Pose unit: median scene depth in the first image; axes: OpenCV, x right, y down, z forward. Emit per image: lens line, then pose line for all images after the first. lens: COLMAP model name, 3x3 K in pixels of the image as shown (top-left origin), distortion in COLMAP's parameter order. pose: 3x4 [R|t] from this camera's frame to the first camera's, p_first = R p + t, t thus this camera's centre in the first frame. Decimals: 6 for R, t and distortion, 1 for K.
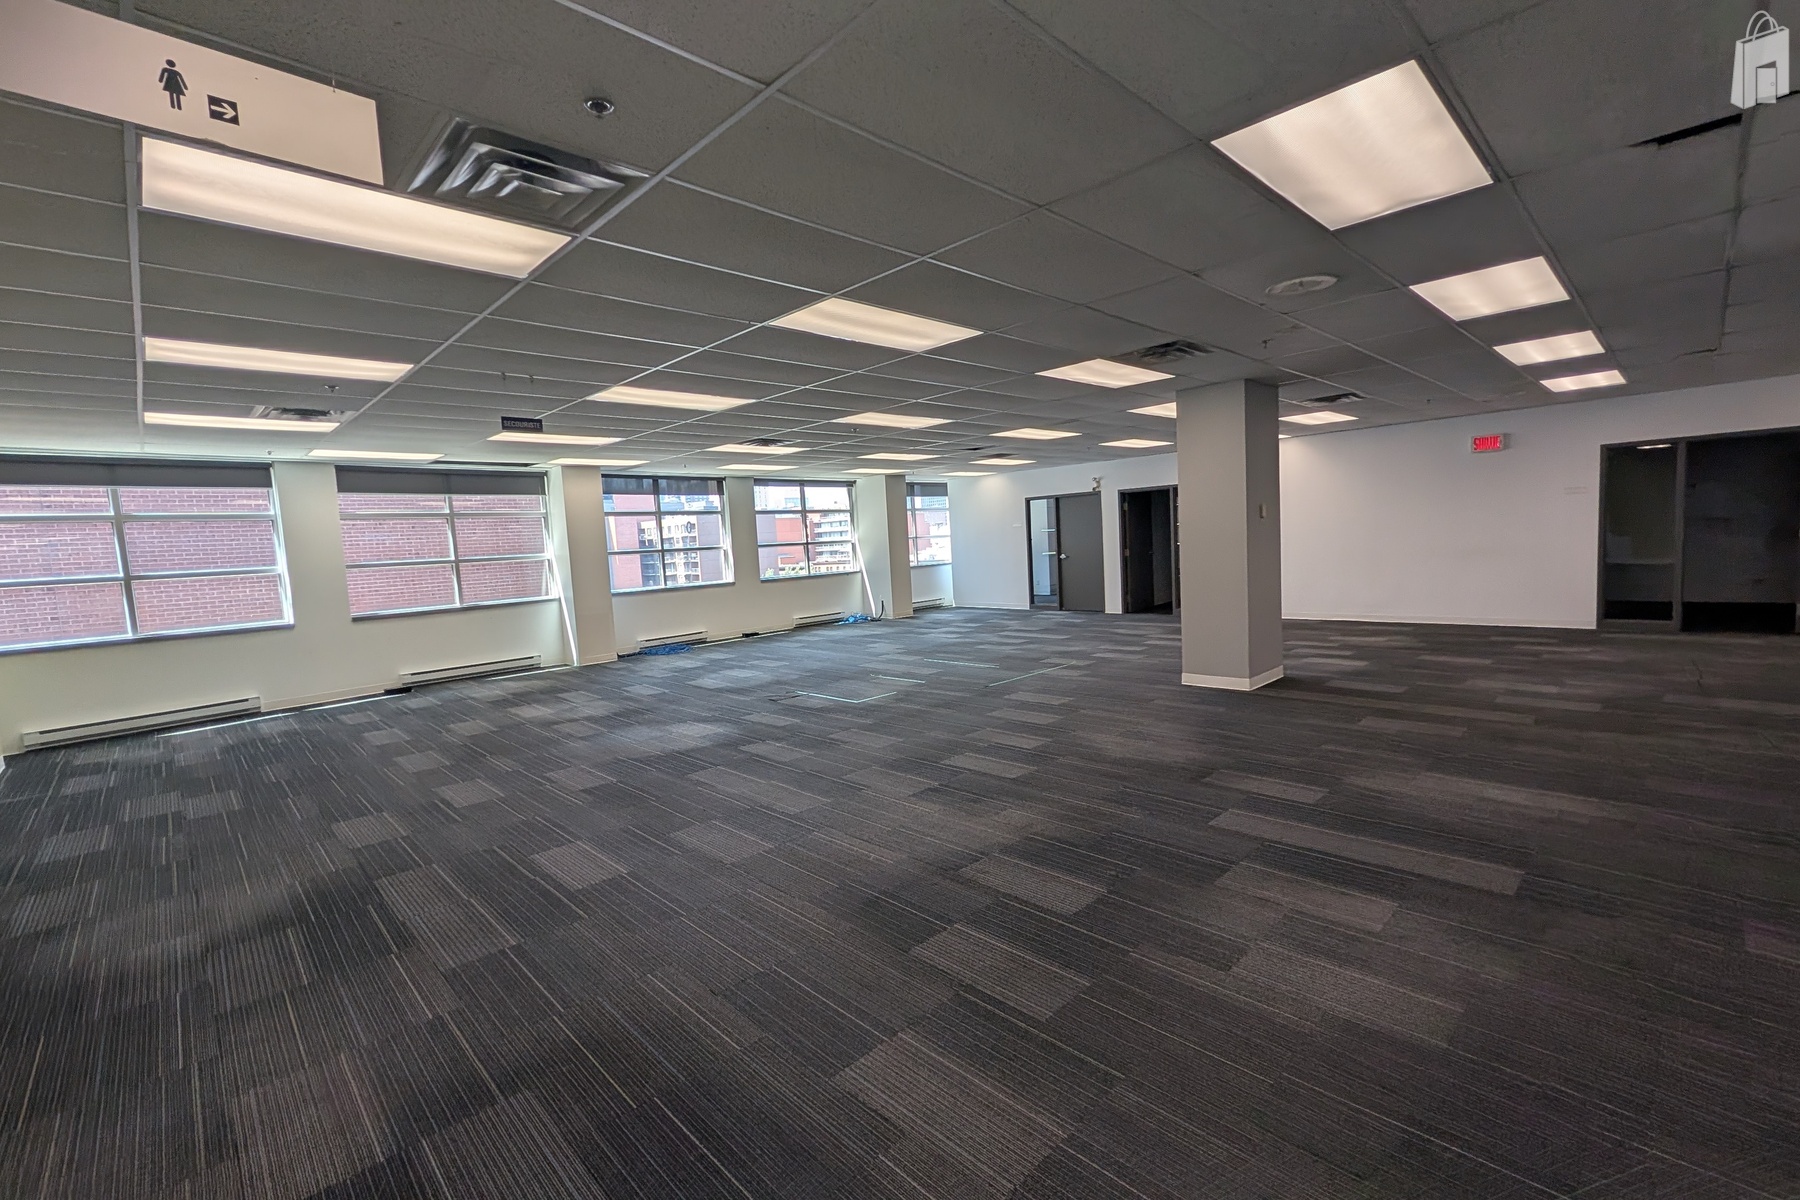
lens RADIAL K [[774.9, 0, 903.0], [0, 774.9, 597.7], [0, 0, 1]] dist [-0.000480, -0.000573]
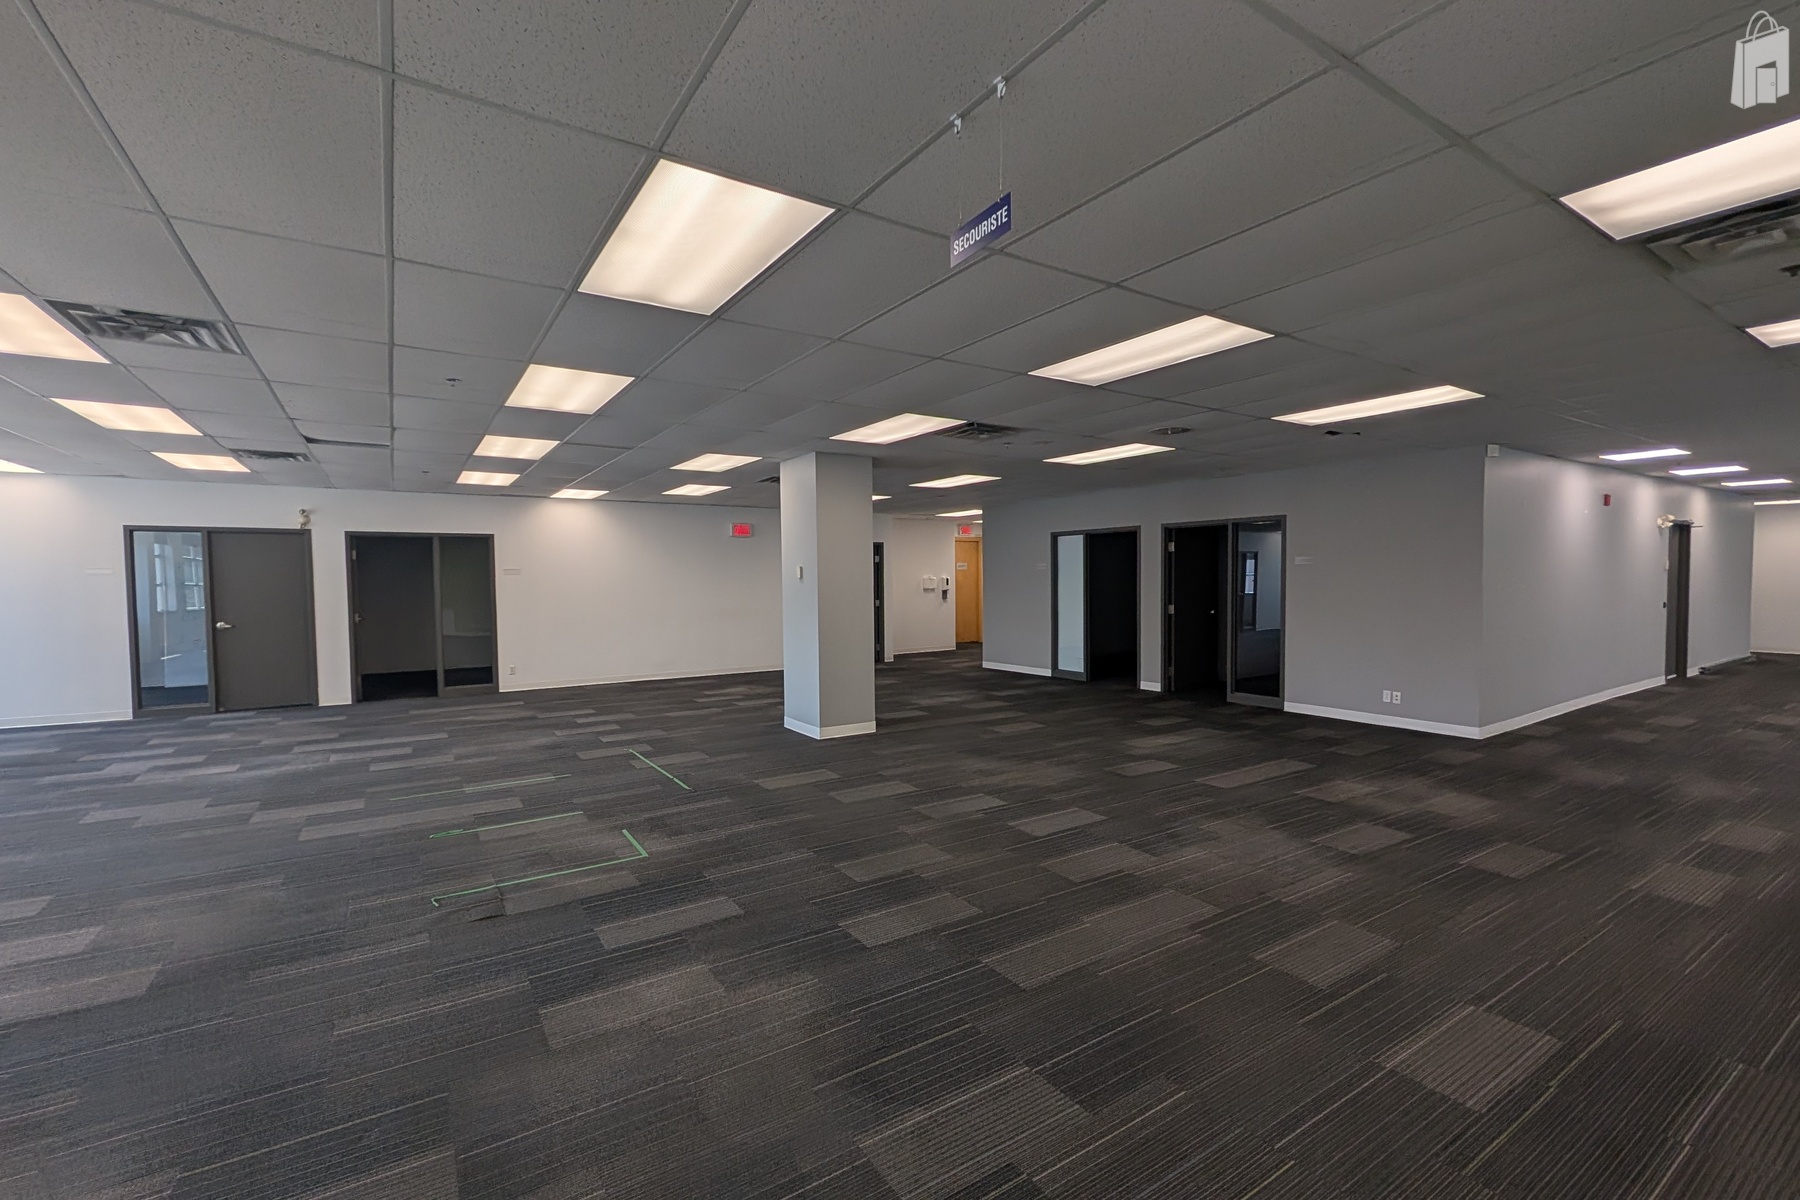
lens RADIAL K [[774.9, 0, 890.4], [0, 774.9, 612.7], [0, 0, 1]] dist [-0.000480, -0.000573]
pose [[0.196340, 0.008498, 0.980499, -0.894009], [0.069687, 0.997313, -0.022599, -0.034394], [-0.978056, 0.072765, 0.195220, 1.024132]]
